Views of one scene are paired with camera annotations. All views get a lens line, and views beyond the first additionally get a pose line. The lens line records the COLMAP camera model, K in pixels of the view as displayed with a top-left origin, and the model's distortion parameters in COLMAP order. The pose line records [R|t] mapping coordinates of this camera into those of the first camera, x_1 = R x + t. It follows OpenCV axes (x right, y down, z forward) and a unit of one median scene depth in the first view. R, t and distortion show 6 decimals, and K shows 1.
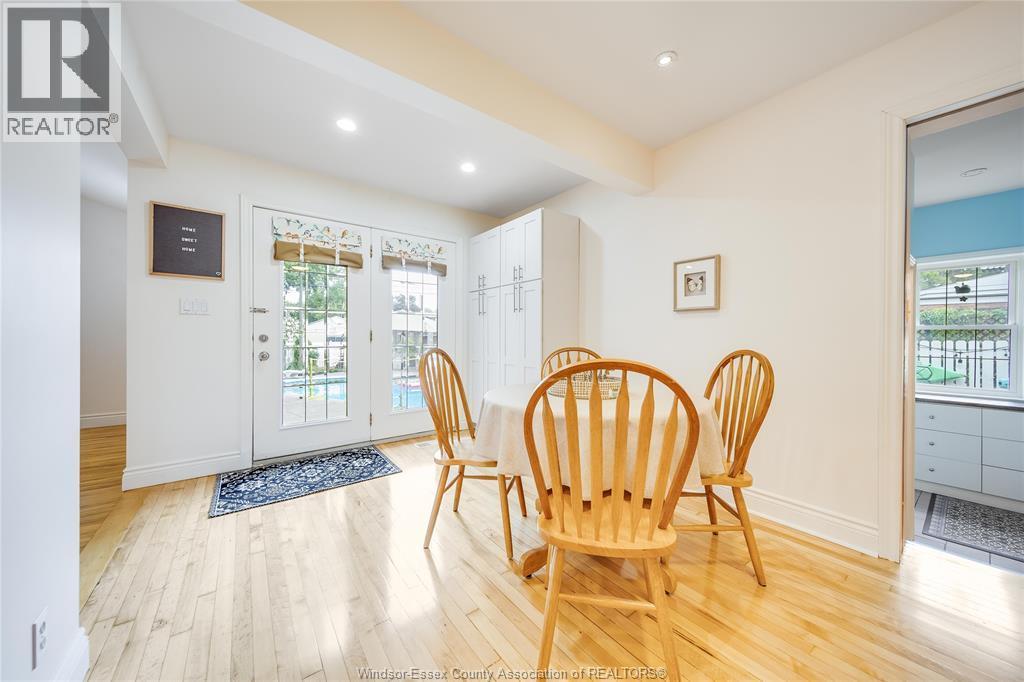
lens RADIAL K [[361.3, 0, 514.6], [0, 361.3, 335.4], [0, 0, 1]] dist [-0.001996, -0.000391]
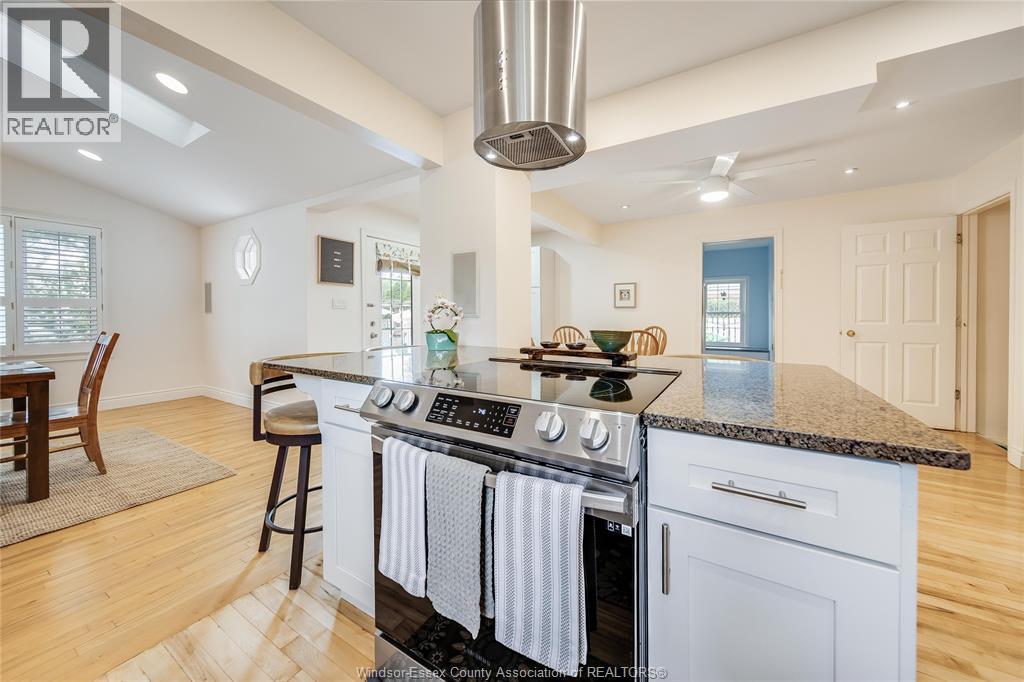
lens RADIAL K [[361.3, 0, 497.6], [0, 361.3, 316.5], [0, 0, 1]] dist [-0.001996, -0.000391]
pose [[0.950247, -0.008886, 0.311371, -0.687281], [0.006602, 0.999943, 0.008389, -0.031230], [-0.311428, -0.005915, 0.950251, -0.616482]]
